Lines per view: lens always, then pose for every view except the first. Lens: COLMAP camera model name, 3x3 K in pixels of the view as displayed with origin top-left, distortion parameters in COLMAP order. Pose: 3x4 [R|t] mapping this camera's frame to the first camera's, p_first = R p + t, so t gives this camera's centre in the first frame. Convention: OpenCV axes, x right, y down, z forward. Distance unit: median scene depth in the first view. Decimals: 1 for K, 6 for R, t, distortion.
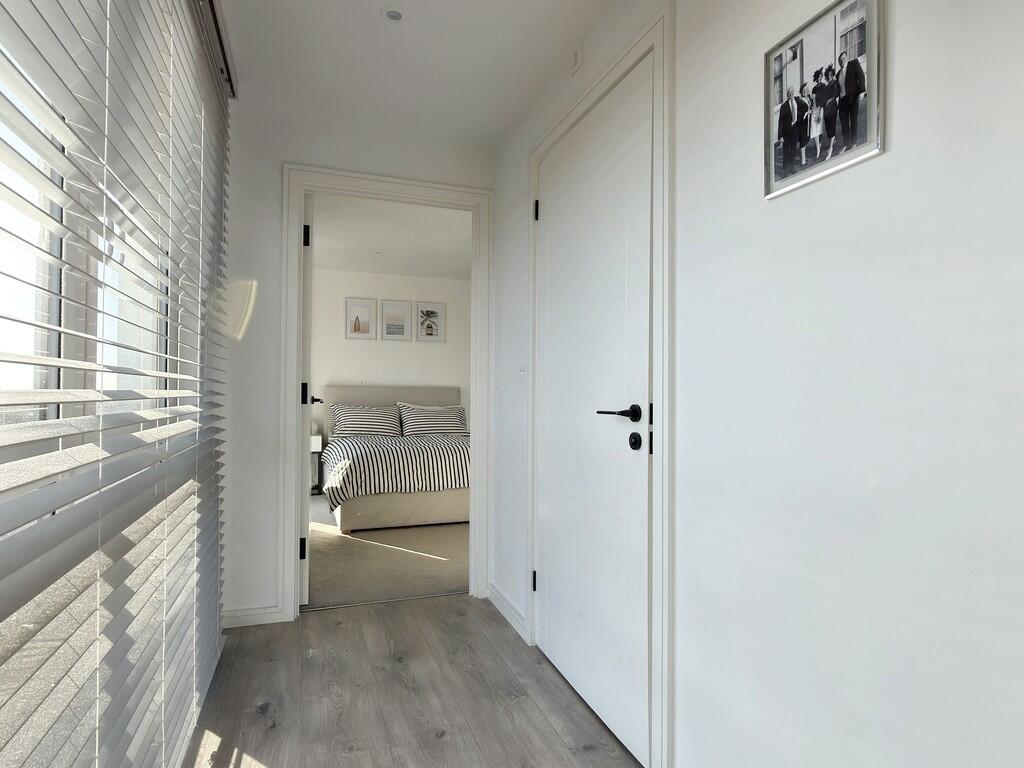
lens RADIAL K [[565.5, 0, 512.0], [0, 565.5, 384.0], [0, 0, 1]] dist [0.005339, -0.001800]
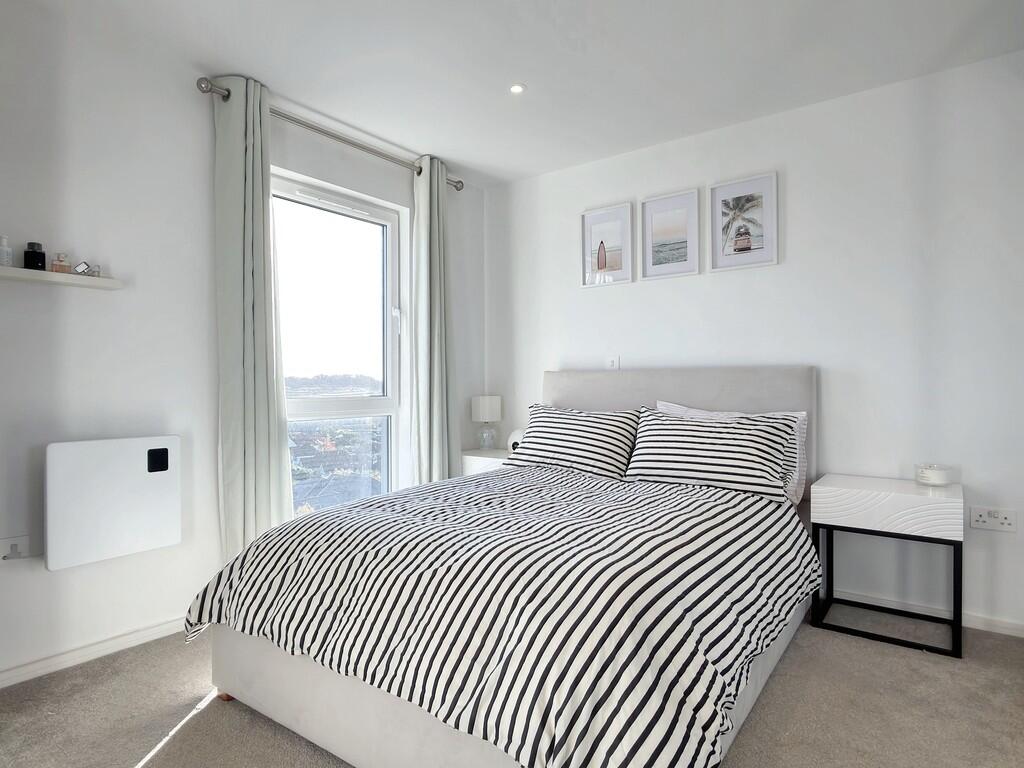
lens RADIAL K [[590.1, 0, 512.0], [0, 590.1, 384.0], [0, 0, 1]] dist [-0.000670, -0.000504]
pose [[0.543129, -0.009656, -0.839594, 0.149943], [0.017732, 0.999843, -0.000028, 0.014964], [0.839462, -0.014872, 0.543215, 0.623604]]
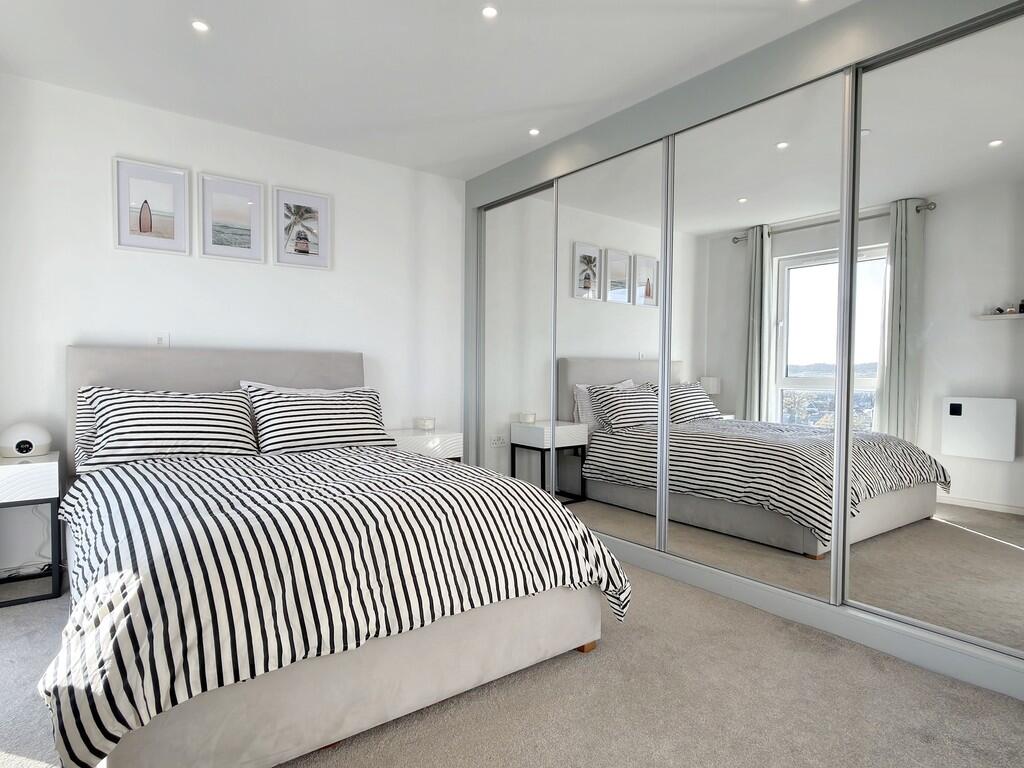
lens RADIAL K [[590.1, 0, 512.0], [0, 590.1, 384.0], [0, 0, 1]] dist [-0.000670, -0.000504]
pose [[0.955868, -0.006034, 0.293736, -0.127077], [-0.006209, 0.999151, 0.040729, 0.011958], [-0.293732, -0.040755, 0.955018, 0.434636]]
